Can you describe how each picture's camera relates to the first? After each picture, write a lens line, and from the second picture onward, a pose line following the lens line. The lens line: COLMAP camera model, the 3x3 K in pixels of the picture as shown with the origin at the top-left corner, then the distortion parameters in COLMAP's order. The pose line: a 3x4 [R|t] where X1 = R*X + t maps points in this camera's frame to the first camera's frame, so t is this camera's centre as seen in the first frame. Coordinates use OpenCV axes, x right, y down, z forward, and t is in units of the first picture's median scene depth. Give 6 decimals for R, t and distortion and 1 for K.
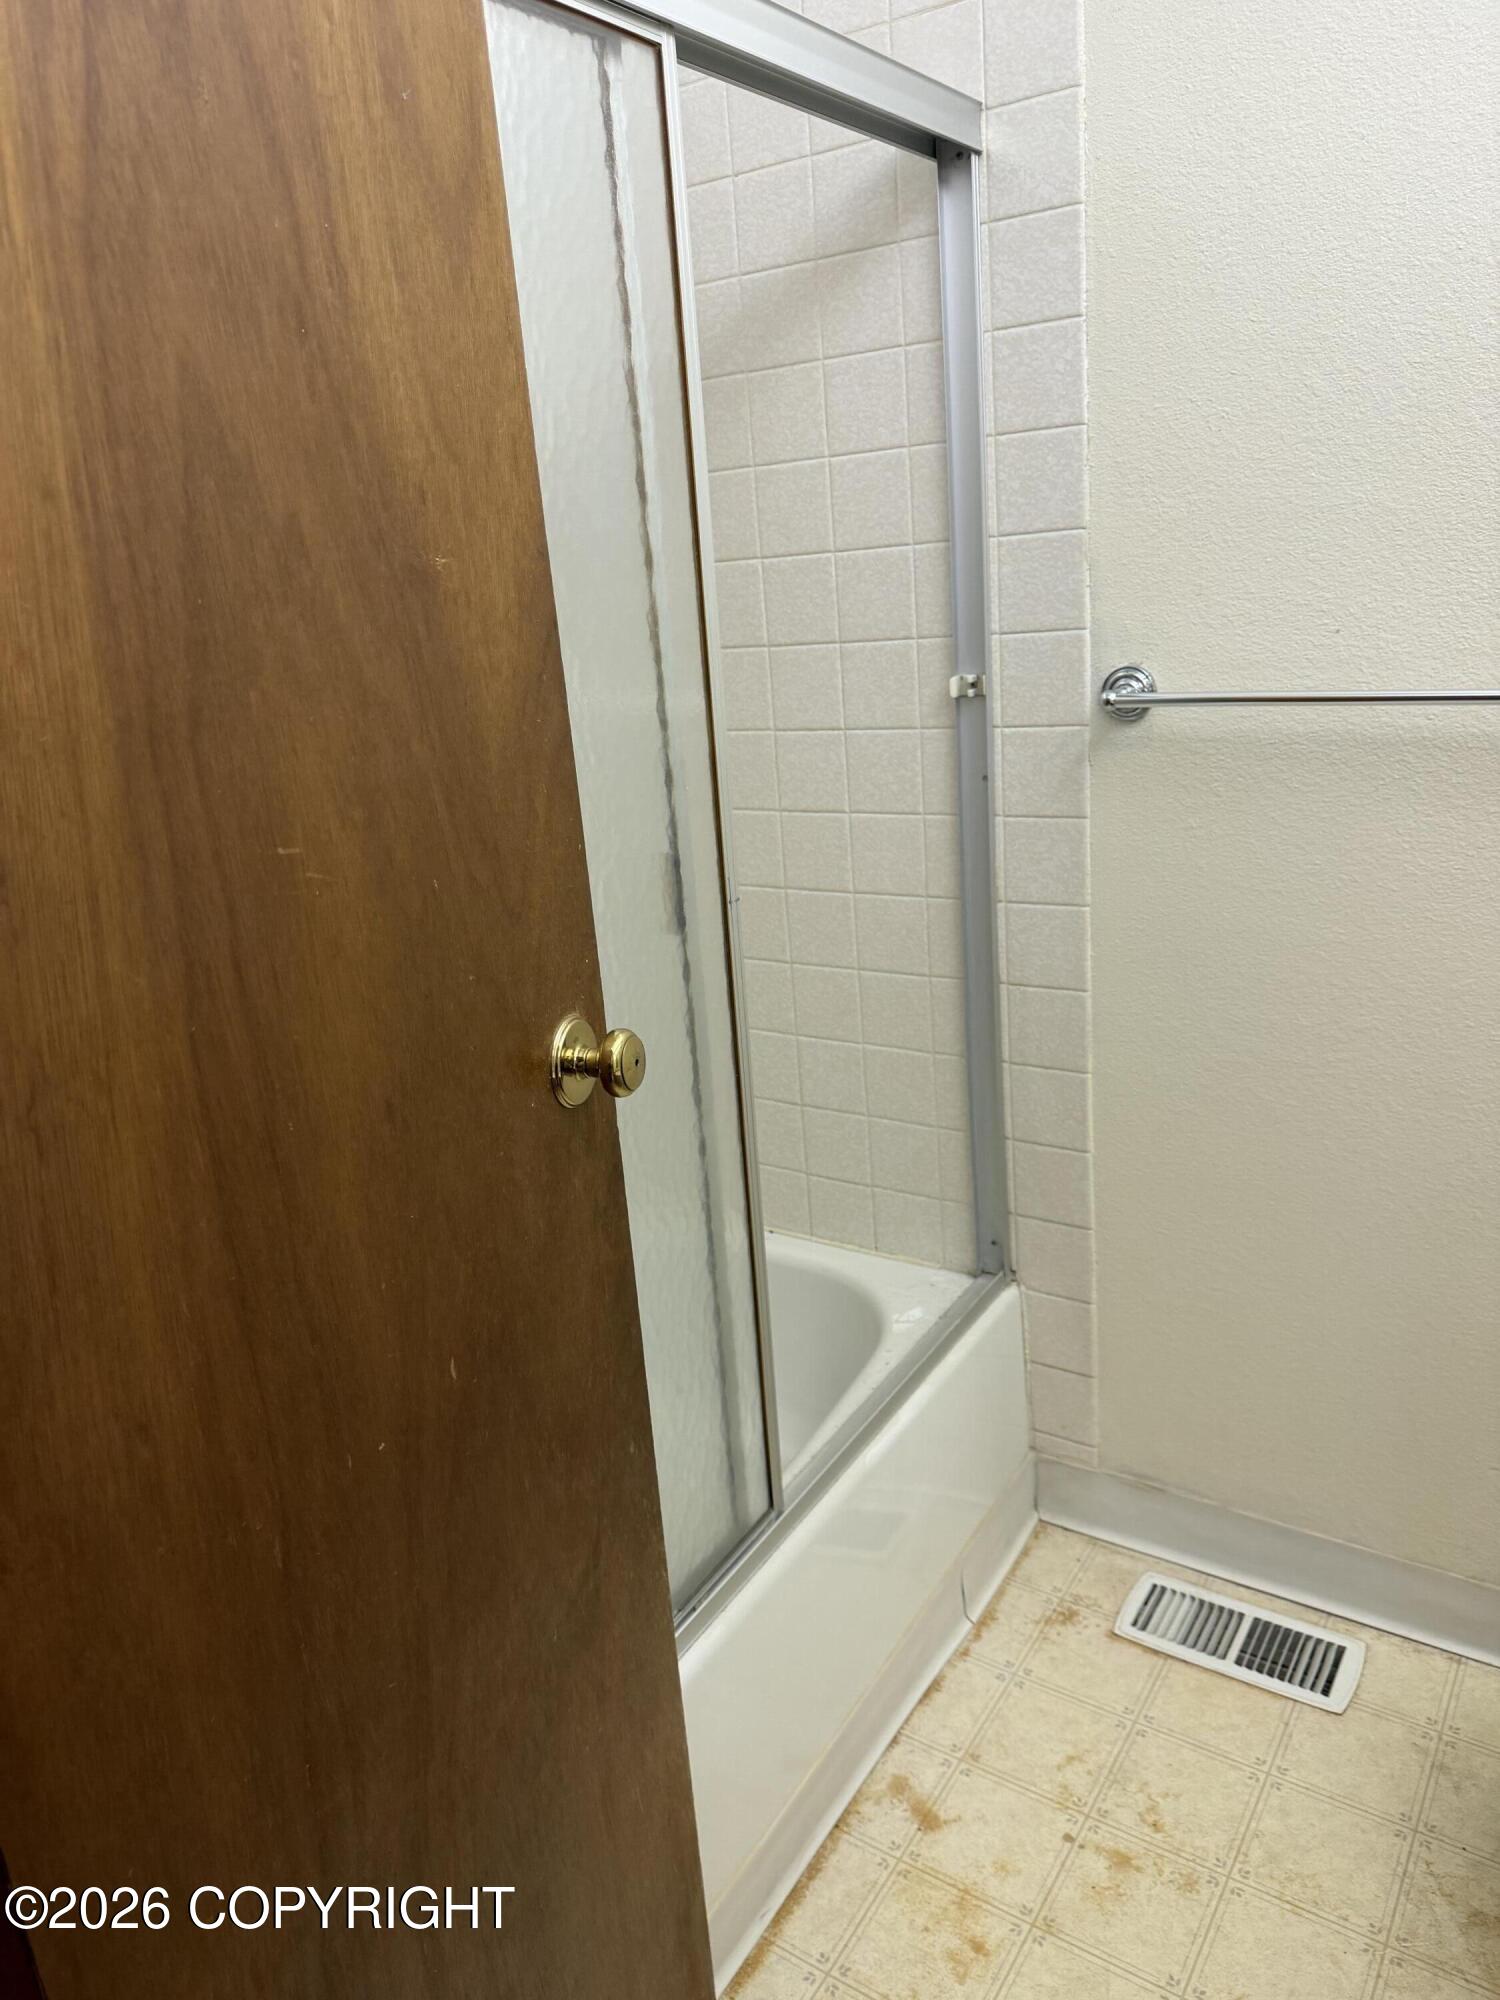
lens RADIAL K [[1409.4, 0, 750.3], [0, 1409.4, 999.2], [0, 0, 1]] dist [0.004003, -0.019422]
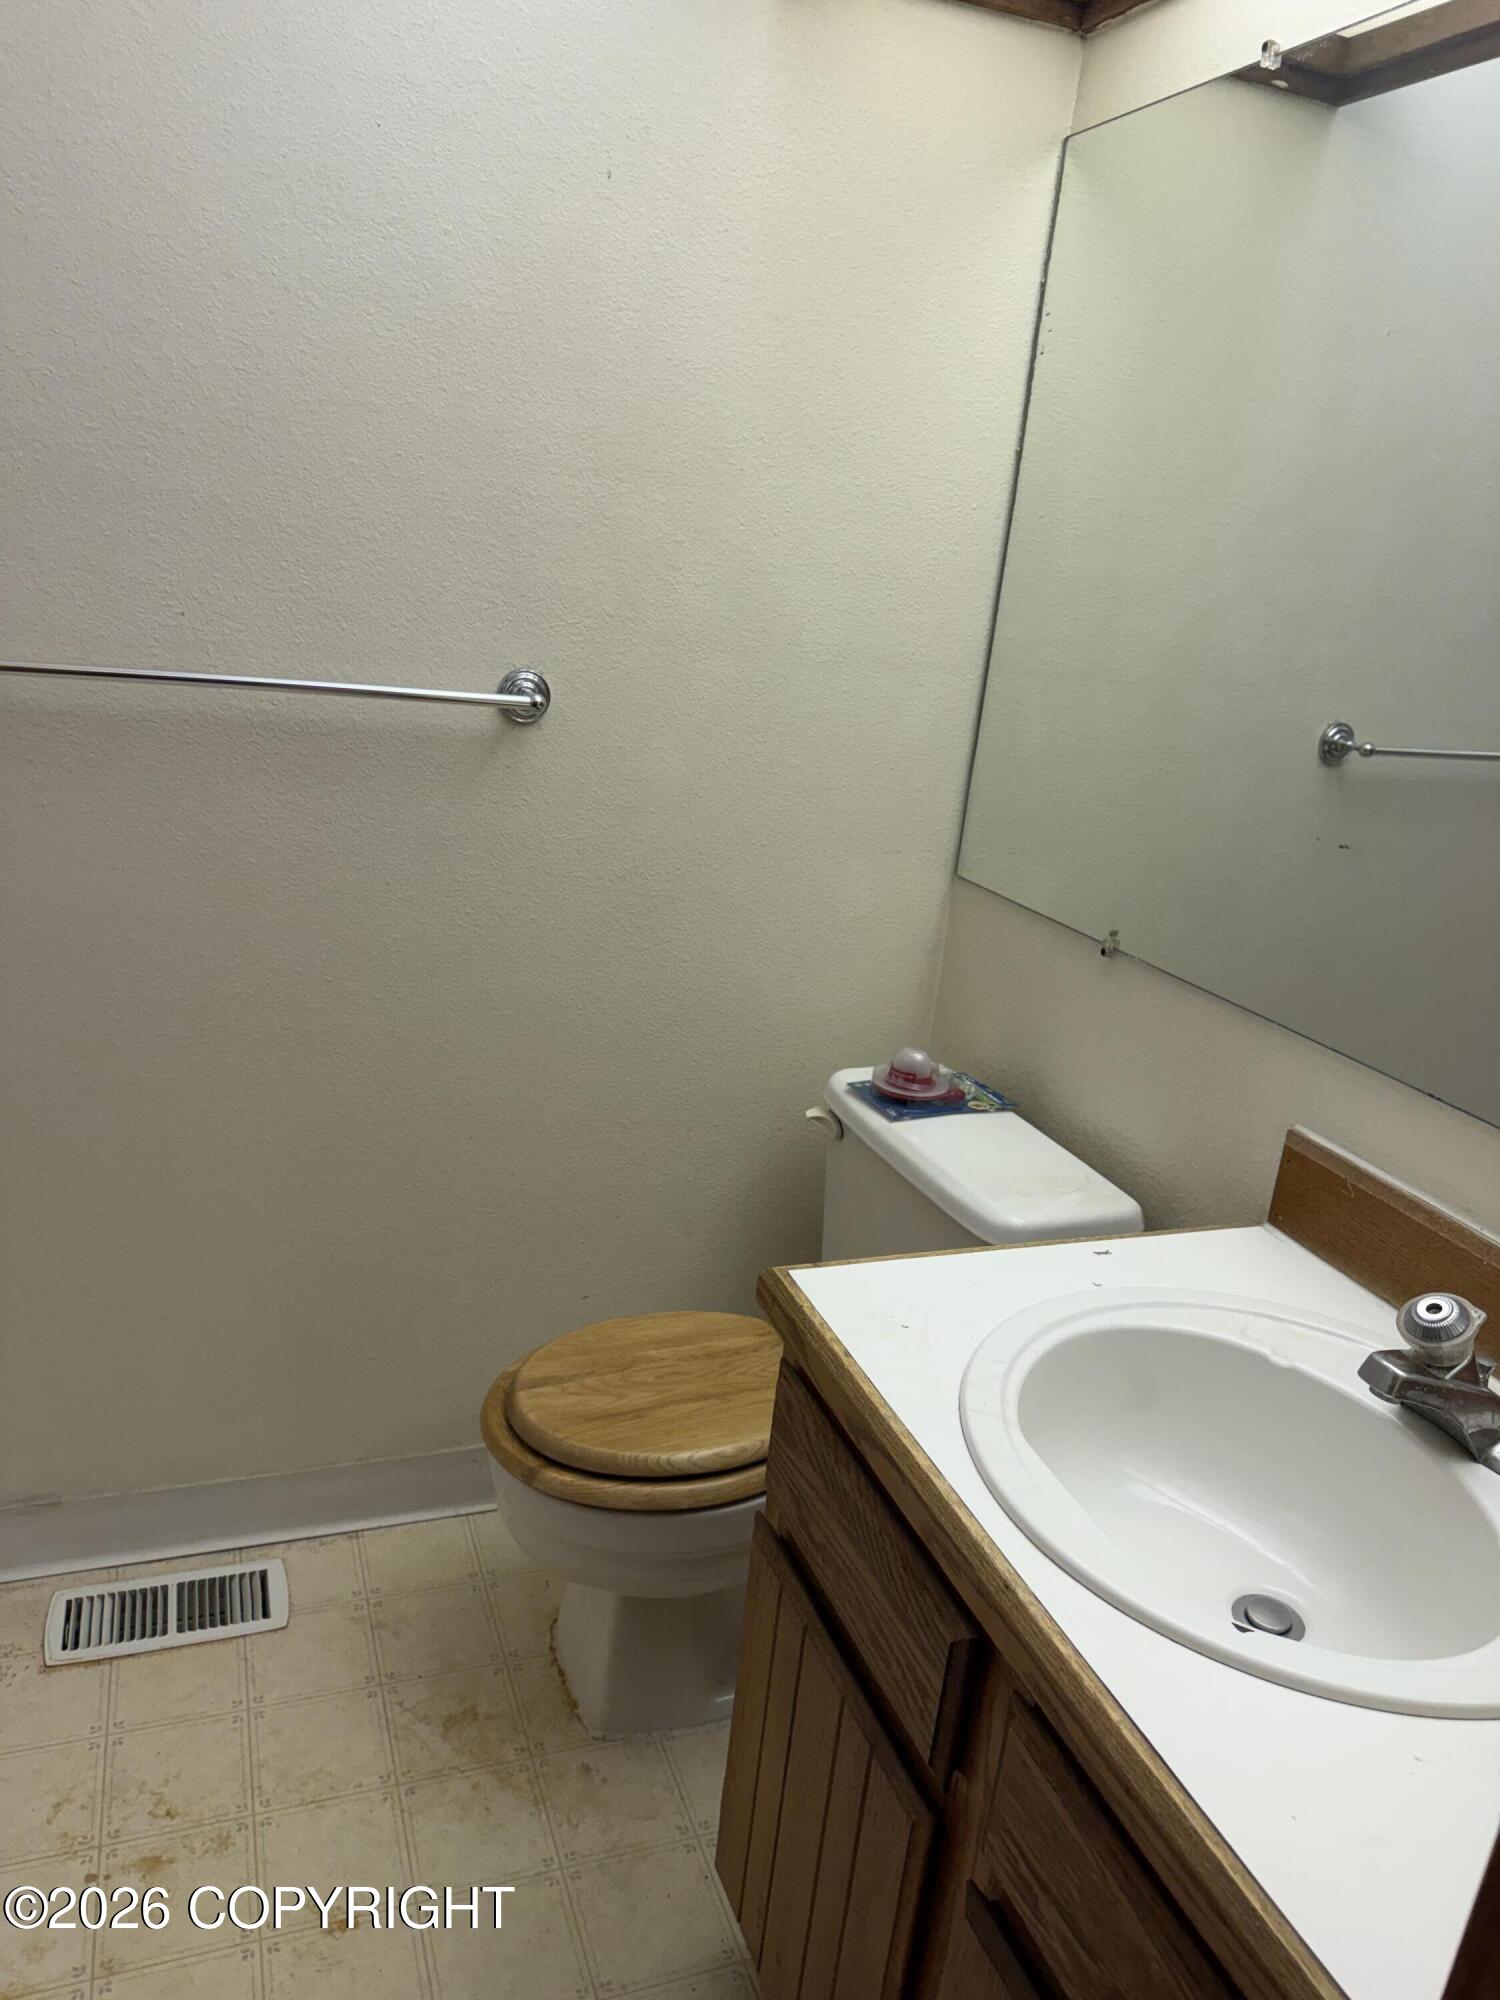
lens RADIAL K [[1409.4, 0, 749.3], [0, 1409.4, 1011.4], [0, 0, 1]] dist [0.004003, -0.019422]
pose [[0.567715, -0.124850, 0.813703, -0.206120], [0.101162, 0.991522, 0.081554, -0.013125], [-0.816986, 0.036016, 0.575532, 0.070478]]
